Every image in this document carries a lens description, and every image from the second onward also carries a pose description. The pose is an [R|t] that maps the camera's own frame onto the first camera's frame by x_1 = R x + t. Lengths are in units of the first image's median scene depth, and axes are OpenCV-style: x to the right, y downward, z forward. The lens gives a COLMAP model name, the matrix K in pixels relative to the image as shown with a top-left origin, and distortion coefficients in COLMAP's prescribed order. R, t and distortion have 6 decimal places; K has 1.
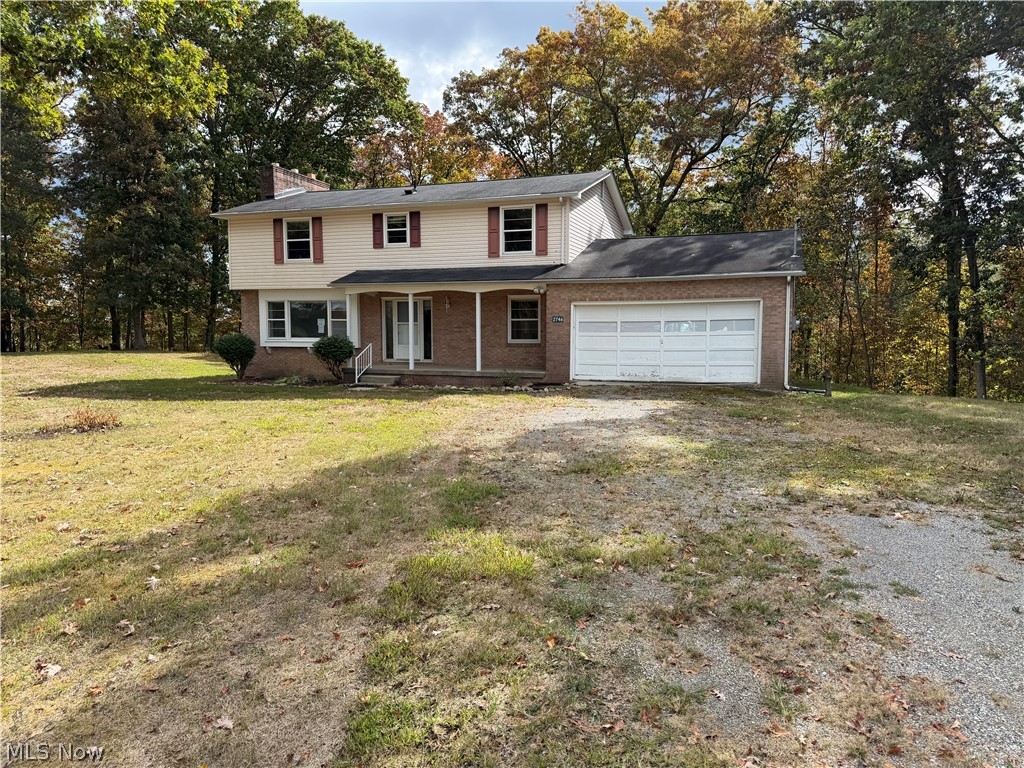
lens RADIAL K [[701.2, 0, 516.4], [0, 701.2, 389.7], [0, 0, 1]] dist [0.047961, -0.010564]
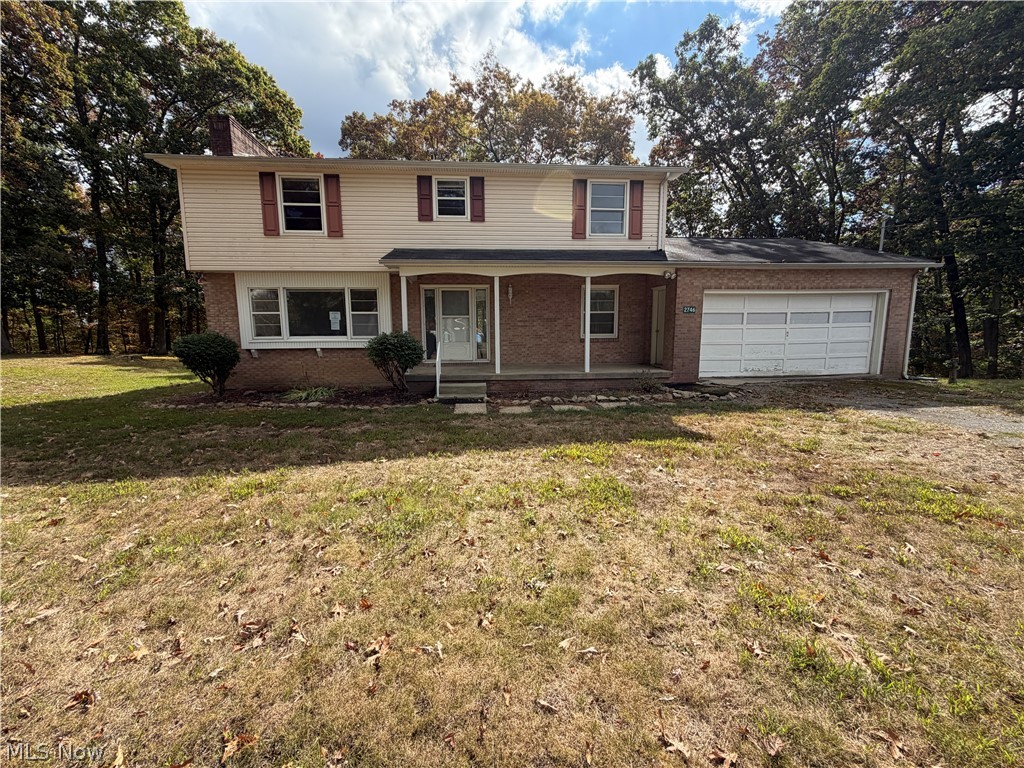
lens RADIAL K [[406.5, 0, 505.3], [0, 406.5, 387.5], [0, 0, 1]] dist [-0.004458, 0.000734]
pose [[0.914554, -0.062430, 0.399616, -0.311365], [0.042165, 0.997348, 0.059315, -0.037939], [-0.402259, -0.037397, 0.914762, 0.543671]]
